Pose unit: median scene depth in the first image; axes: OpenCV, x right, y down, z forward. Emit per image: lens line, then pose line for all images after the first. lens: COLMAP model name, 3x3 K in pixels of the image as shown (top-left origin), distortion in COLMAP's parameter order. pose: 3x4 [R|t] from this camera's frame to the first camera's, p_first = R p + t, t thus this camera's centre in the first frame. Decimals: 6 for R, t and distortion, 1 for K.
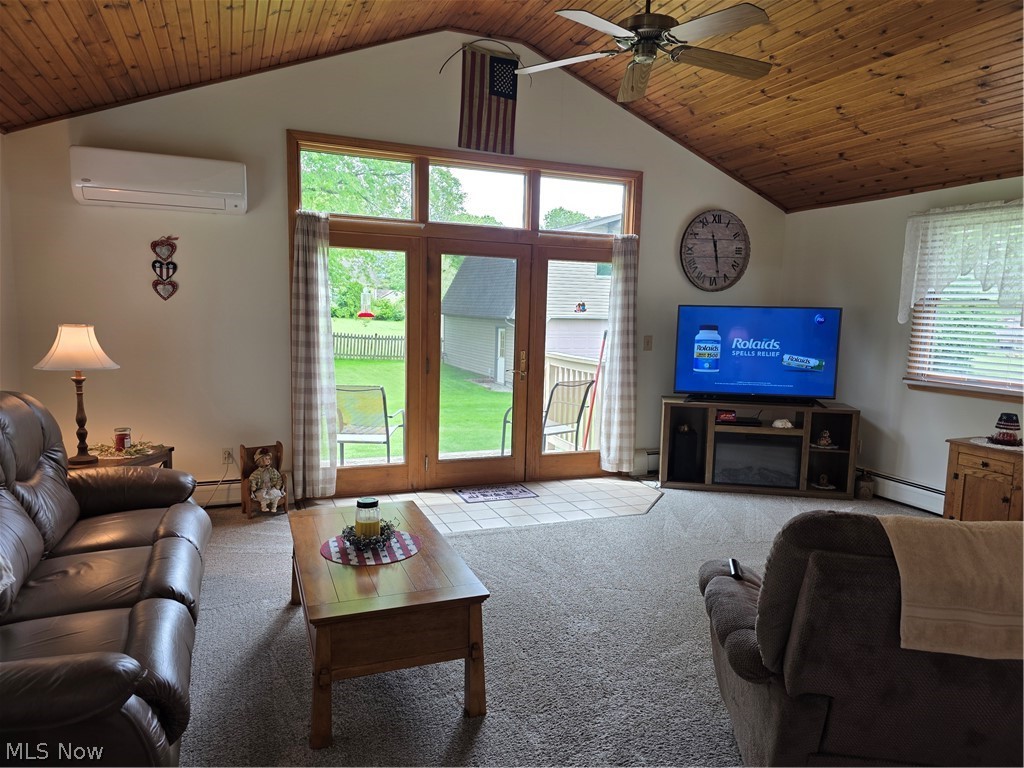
lens RADIAL K [[685.4, 0, 517.1], [0, 685.4, 389.8], [0, 0, 1]] dist [0.066040, -0.061753]
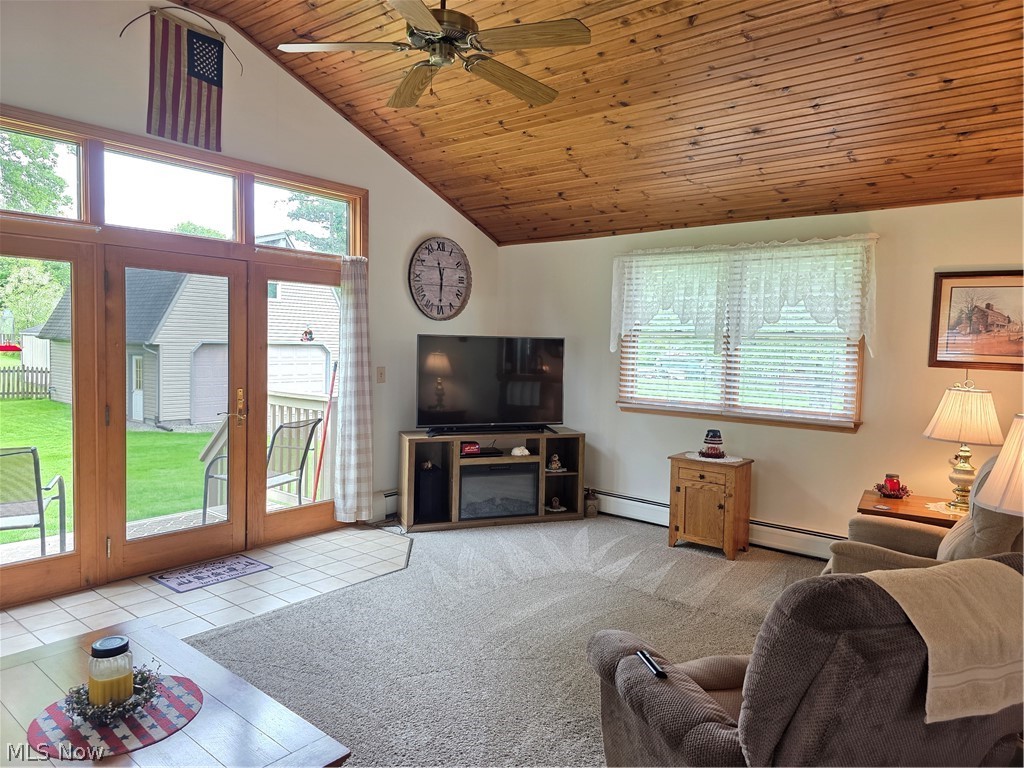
lens RADIAL K [[685.4, 0, 512.9], [0, 685.4, 377.8], [0, 0, 1]] dist [0.066040, -0.061753]
pose [[0.879768, -0.030457, 0.474427, -0.104141], [0.055205, 0.997740, -0.038318, -0.022753], [-0.472188, 0.059902, 0.879460, 0.129666]]
